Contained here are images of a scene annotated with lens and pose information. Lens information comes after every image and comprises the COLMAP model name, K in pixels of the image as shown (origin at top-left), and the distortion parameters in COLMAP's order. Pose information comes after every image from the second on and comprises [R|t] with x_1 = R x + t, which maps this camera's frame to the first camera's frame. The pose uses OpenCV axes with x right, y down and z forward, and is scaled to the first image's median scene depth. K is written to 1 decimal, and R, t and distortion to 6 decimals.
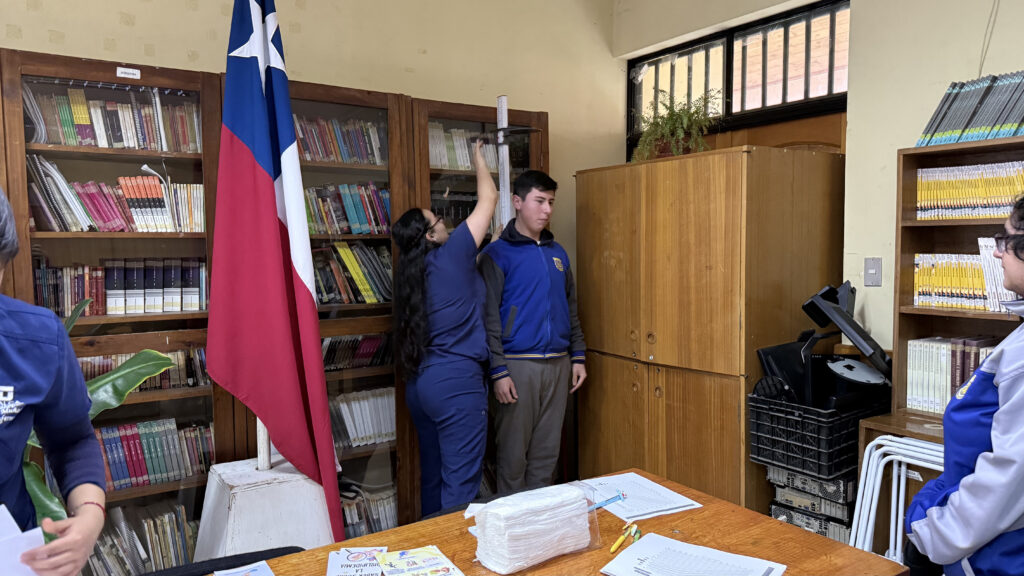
lens RADIAL K [[727.0, 0, 512.0], [0, 727.0, 288.0], [0, 0, 1]] dist [0.020471, -0.003312]
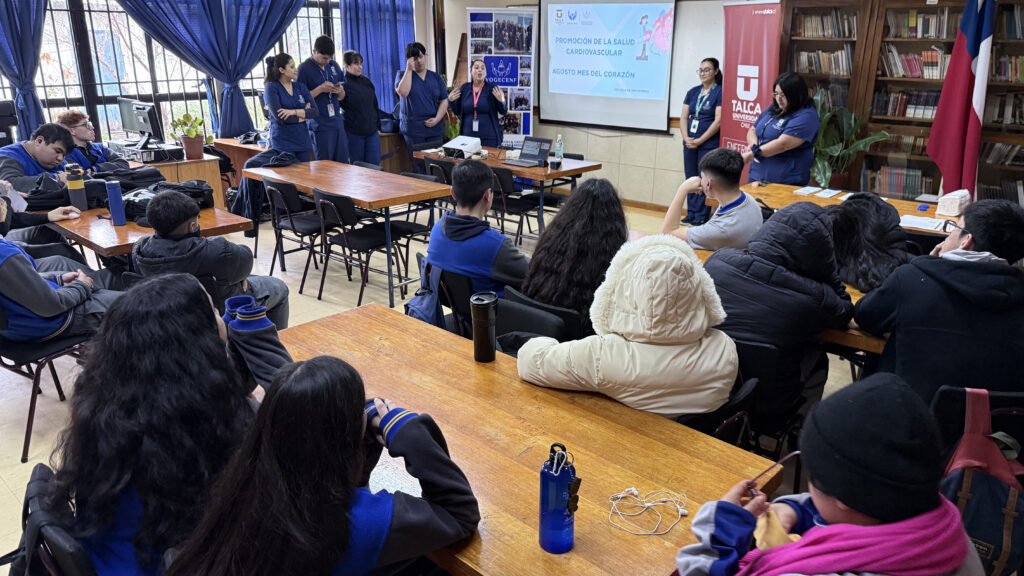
lens RADIAL K [[702.0, 0, 524.0], [0, 702.0, 288.7], [0, 0, 1]] dist [0.118880, -0.196465]
pose [[0.265918, 0.325698, -0.907308, 1.235559], [-0.068694, 0.945205, 0.319169, -0.078992], [0.961545, -0.022546, 0.273721, -0.684382]]
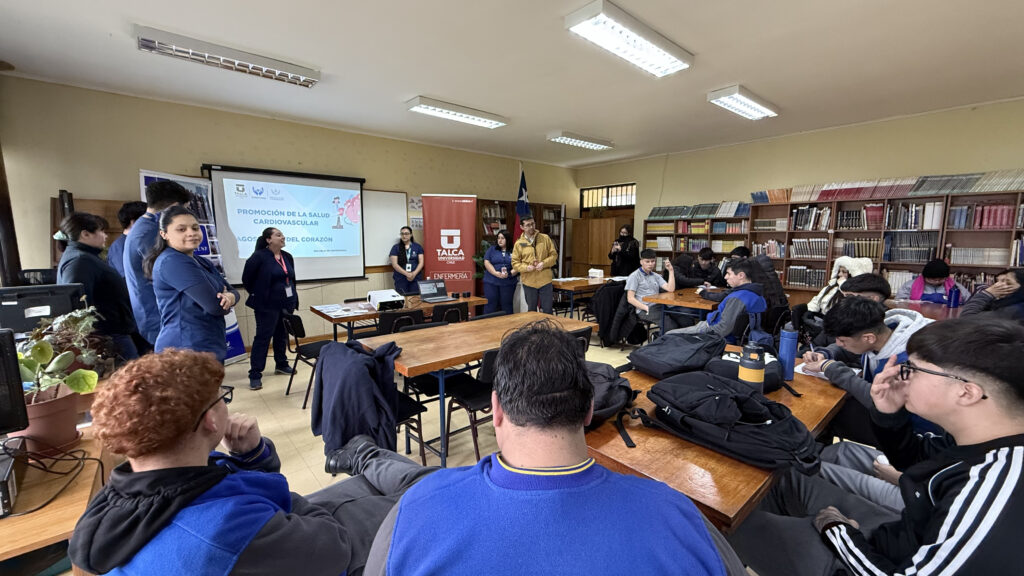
lens RADIAL K [[403.2, 0, 512.0], [0, 403.2, 288.0], [0, 0, 1]] dist [0.000696, 0.000073]
pose [[0.990457, -0.011933, 0.137307, -0.760286], [0.002651, 0.997710, 0.067583, 0.094511], [-0.137799, -0.066574, 0.988220, -1.648228]]
